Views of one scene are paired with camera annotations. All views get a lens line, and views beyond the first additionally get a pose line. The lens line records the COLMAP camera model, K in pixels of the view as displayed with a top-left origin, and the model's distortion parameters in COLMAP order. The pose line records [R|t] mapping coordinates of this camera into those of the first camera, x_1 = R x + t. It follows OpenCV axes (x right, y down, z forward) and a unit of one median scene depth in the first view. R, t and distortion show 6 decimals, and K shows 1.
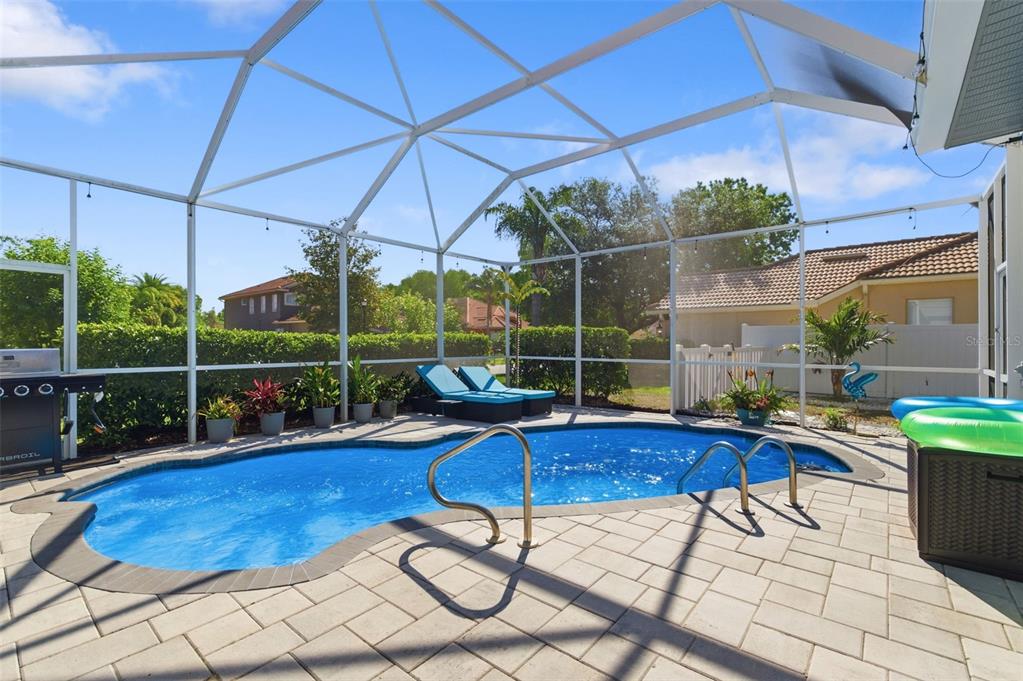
lens RADIAL K [[452.0, 0, 518.3], [0, 452.0, 342.1], [0, 0, 1]] dist [0.003704, -0.000168]
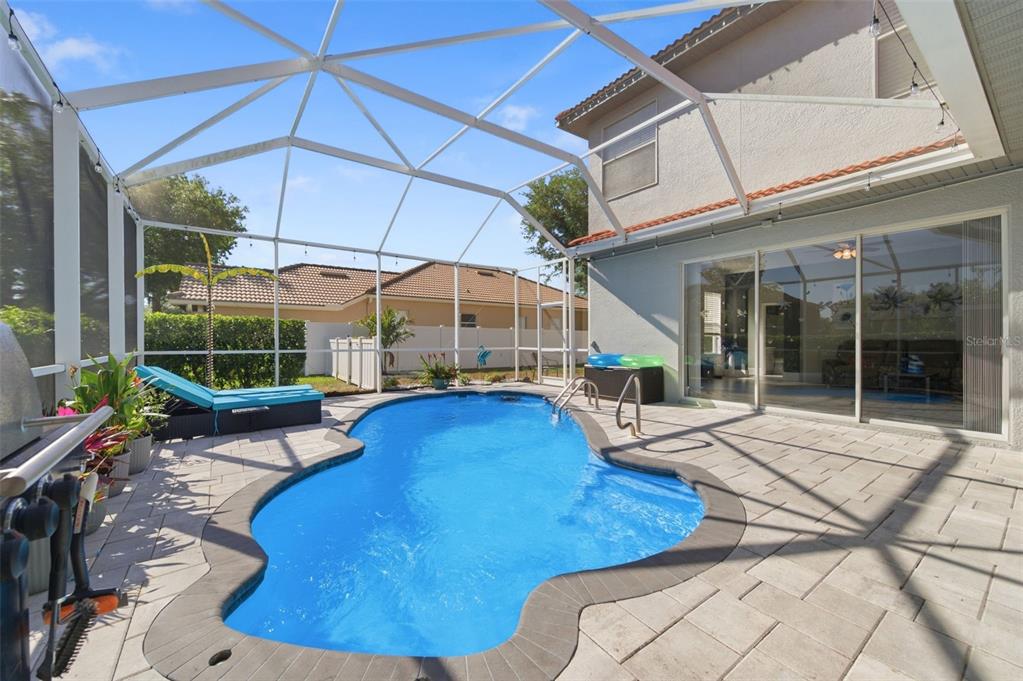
lens RADIAL K [[402.7, 0, 509.0], [0, 402.7, 340.9], [0, 0, 1]] dist [0.000531, 0.000197]
pose [[0.256899, -0.005169, 0.966424, -0.598623], [0.004508, 0.999981, 0.004150, 0.015385], [-0.966428, 0.003290, 0.256917, 0.371739]]
